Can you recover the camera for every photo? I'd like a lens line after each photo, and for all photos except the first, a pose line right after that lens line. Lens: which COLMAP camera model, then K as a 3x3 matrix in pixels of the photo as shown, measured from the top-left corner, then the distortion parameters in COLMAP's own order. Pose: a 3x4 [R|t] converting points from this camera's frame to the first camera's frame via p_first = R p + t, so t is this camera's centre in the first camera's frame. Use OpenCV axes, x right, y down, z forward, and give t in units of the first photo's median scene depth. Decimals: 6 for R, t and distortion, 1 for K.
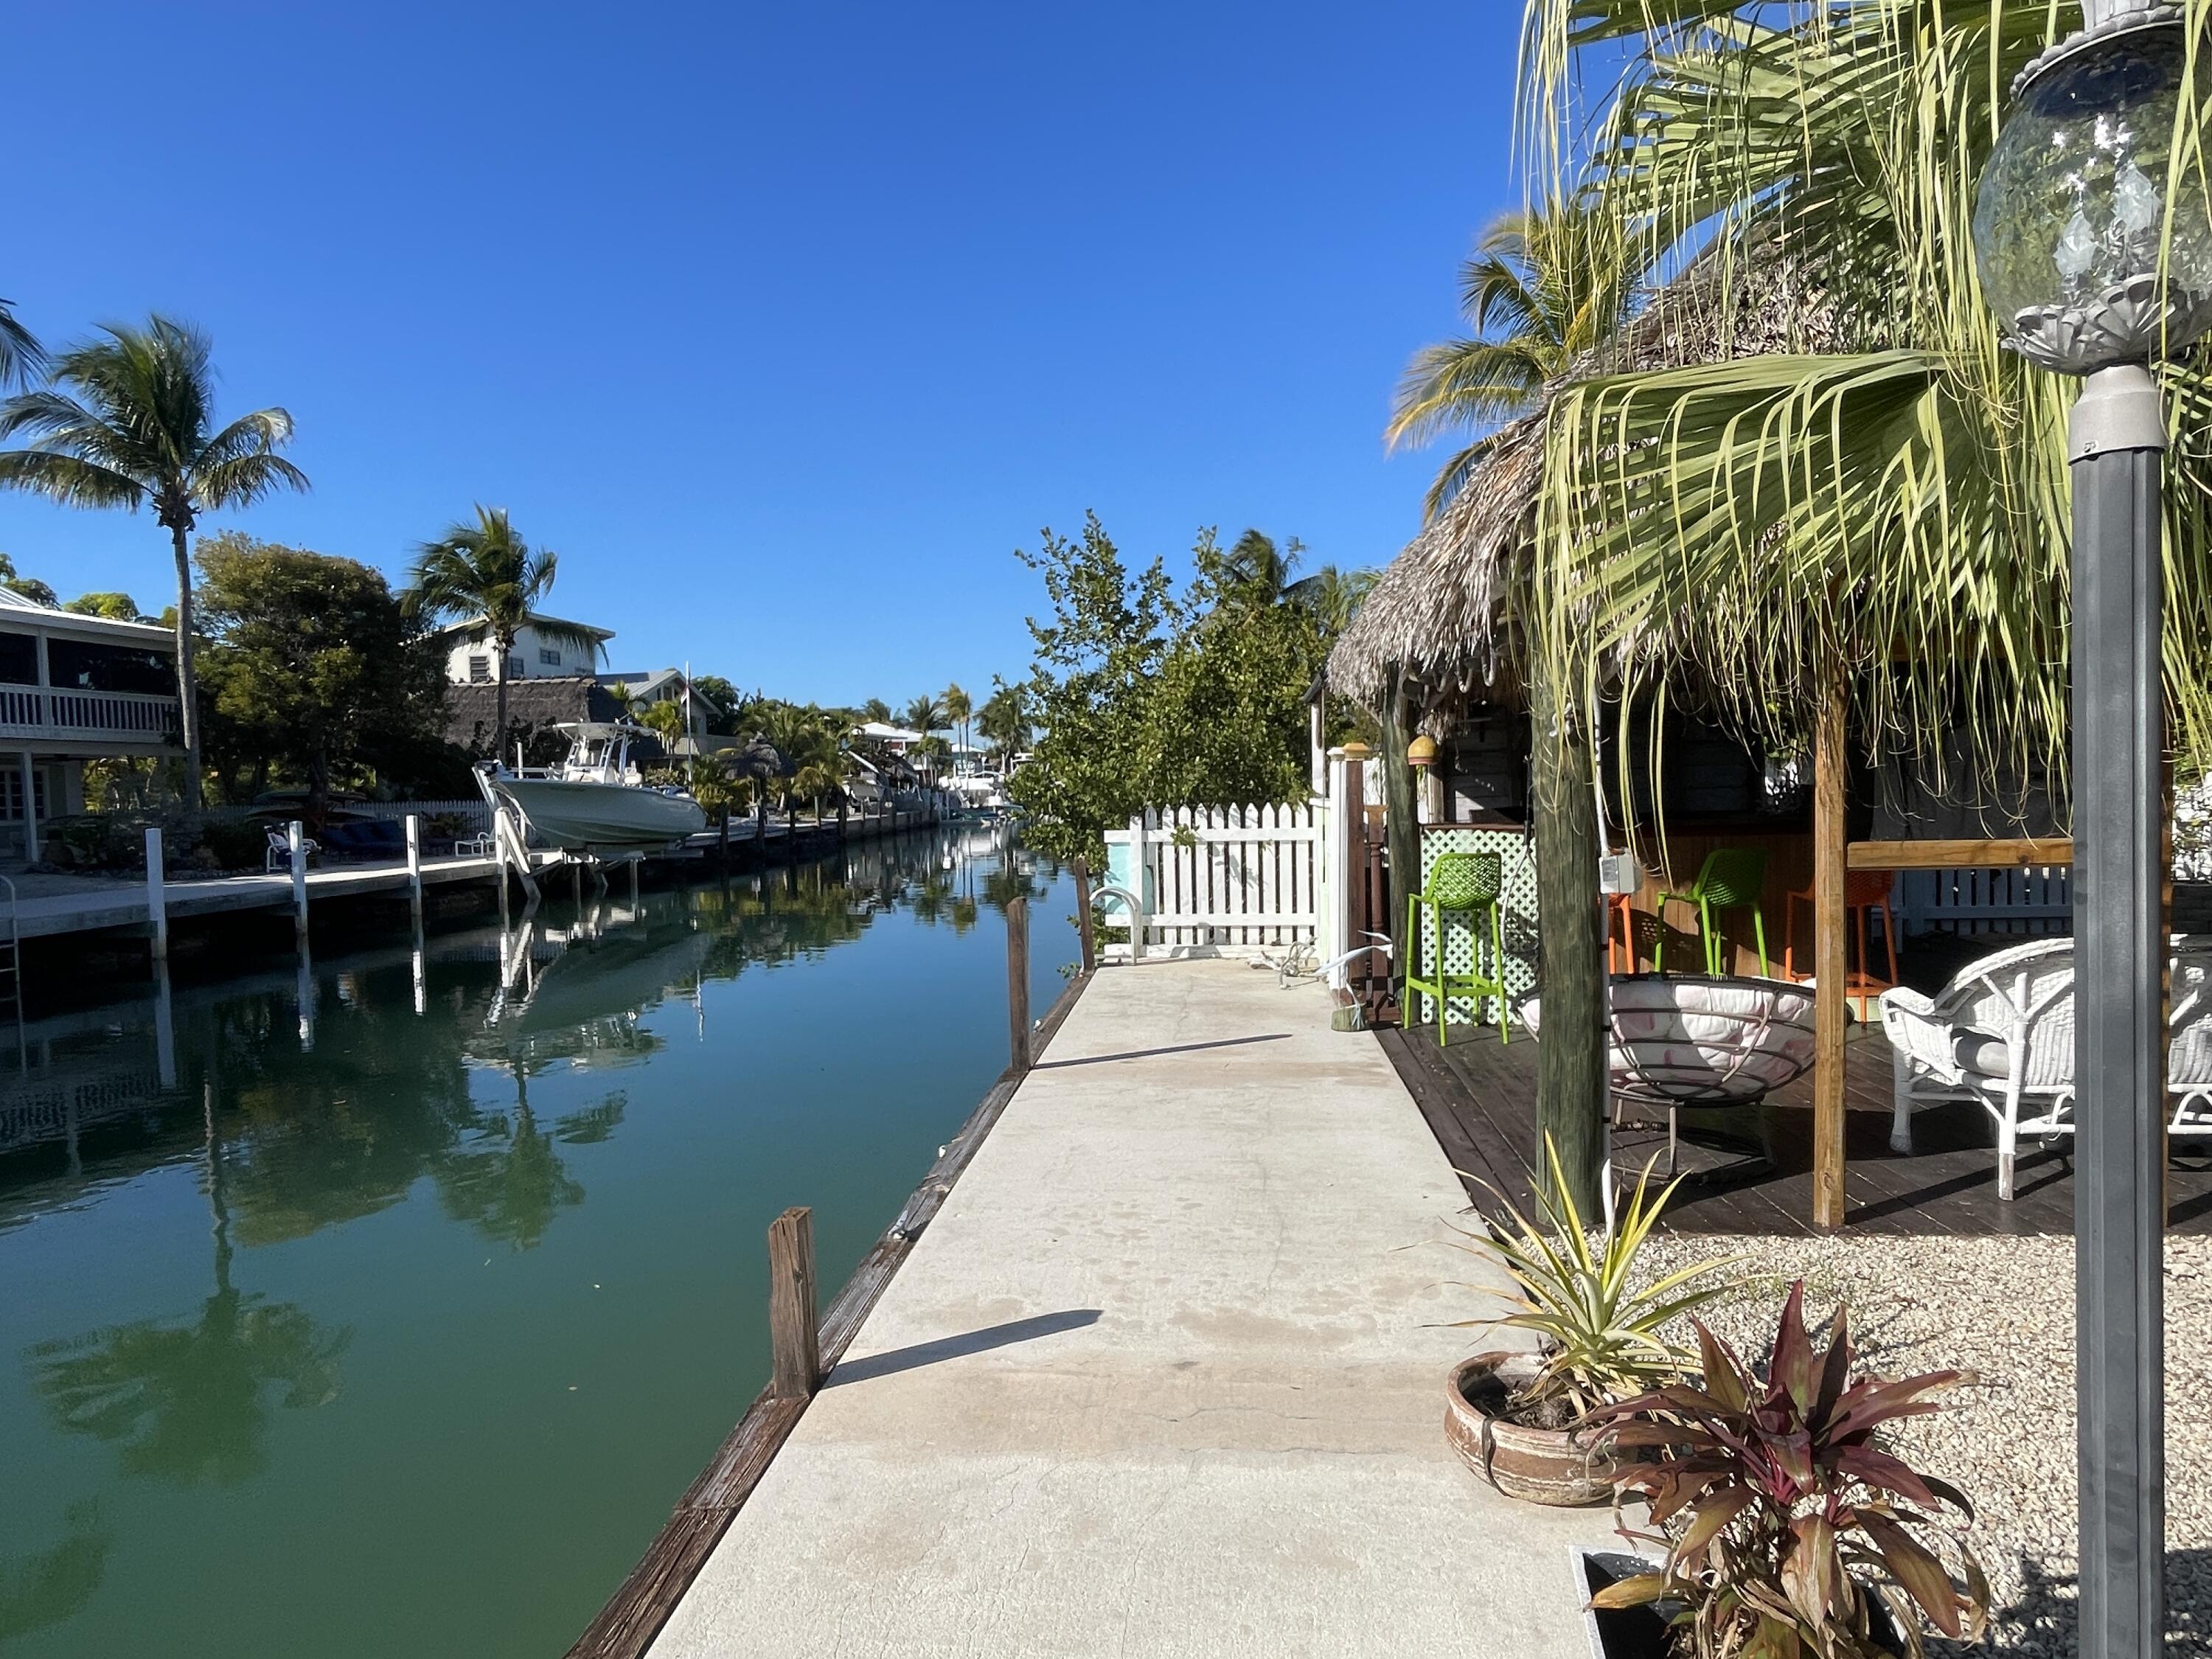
lens RADIAL K [[1225.2, 0, 1106.0], [0, 1225.2, 829.5], [0, 0, 1]] dist [0.000335, 0.000049]
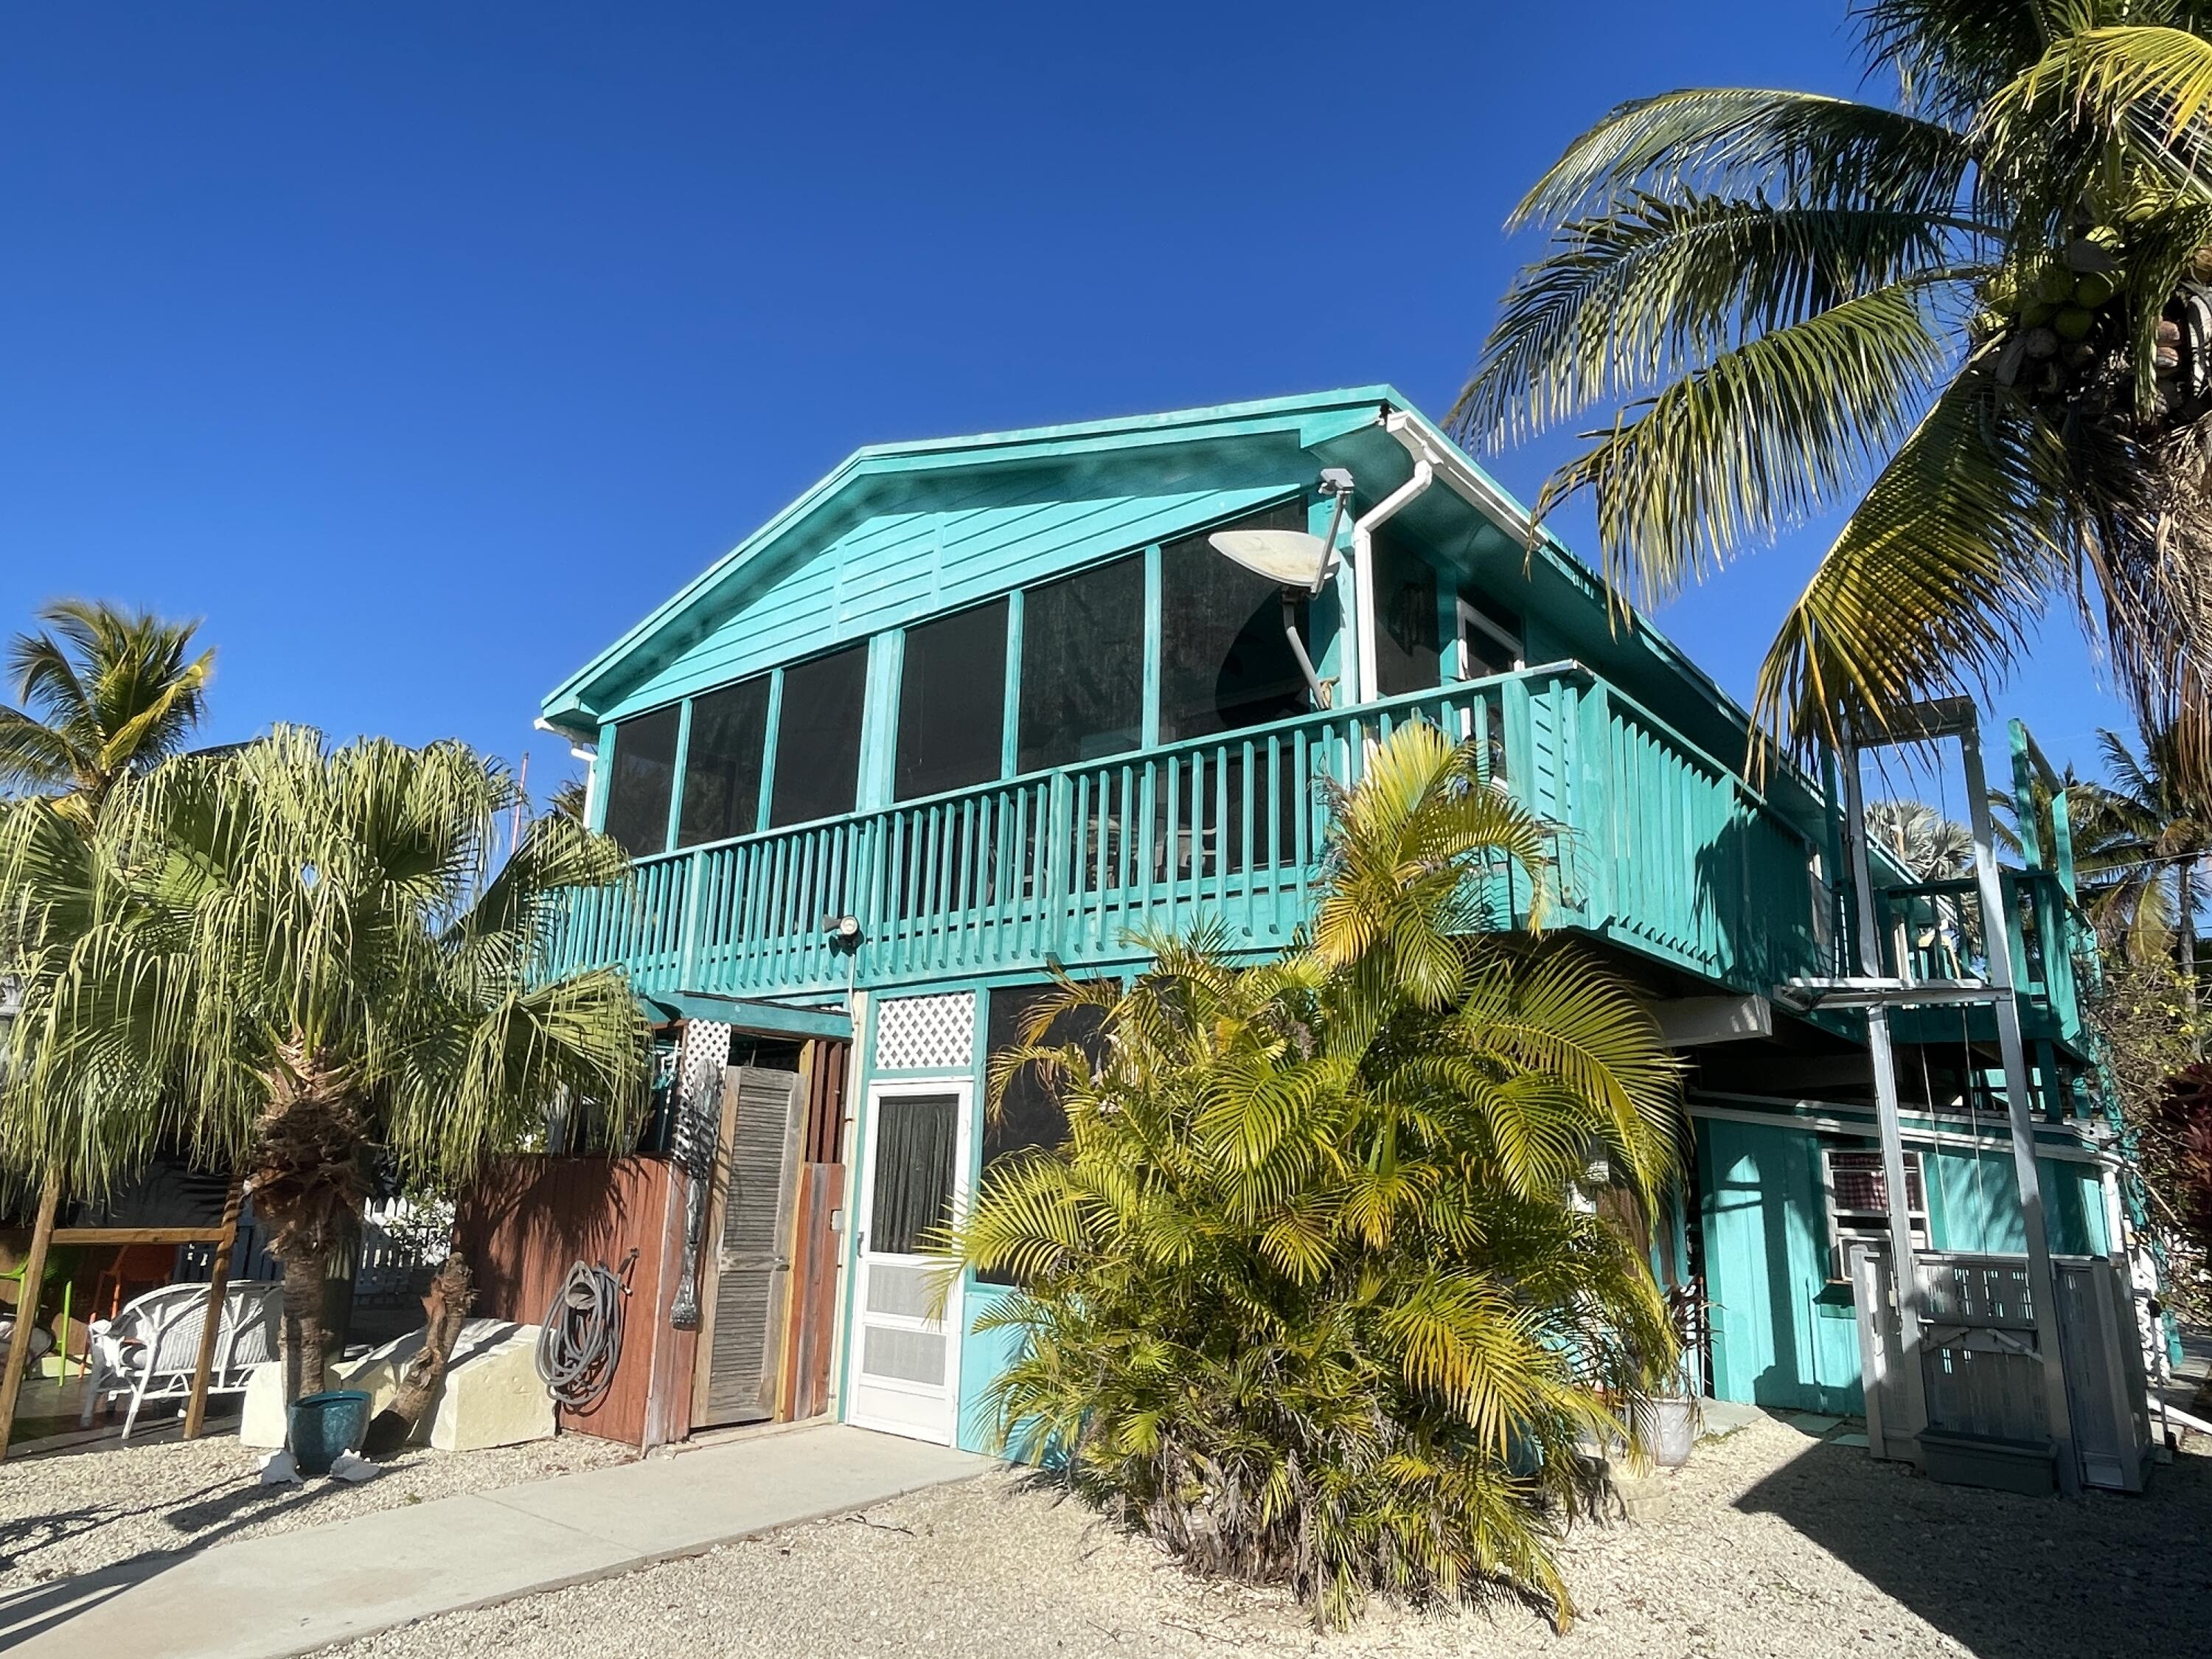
lens RADIAL K [[1348.3, 0, 1106.0], [0, 1348.3, 829.5], [0, 0, 1]] dist [-0.002453, -0.001265]
pose [[0.560341, 0.228622, 0.796084, -0.209056], [-0.006837, 0.962394, -0.271571, -0.026803], [-0.828234, 0.146729, 0.540832, -1.310937]]
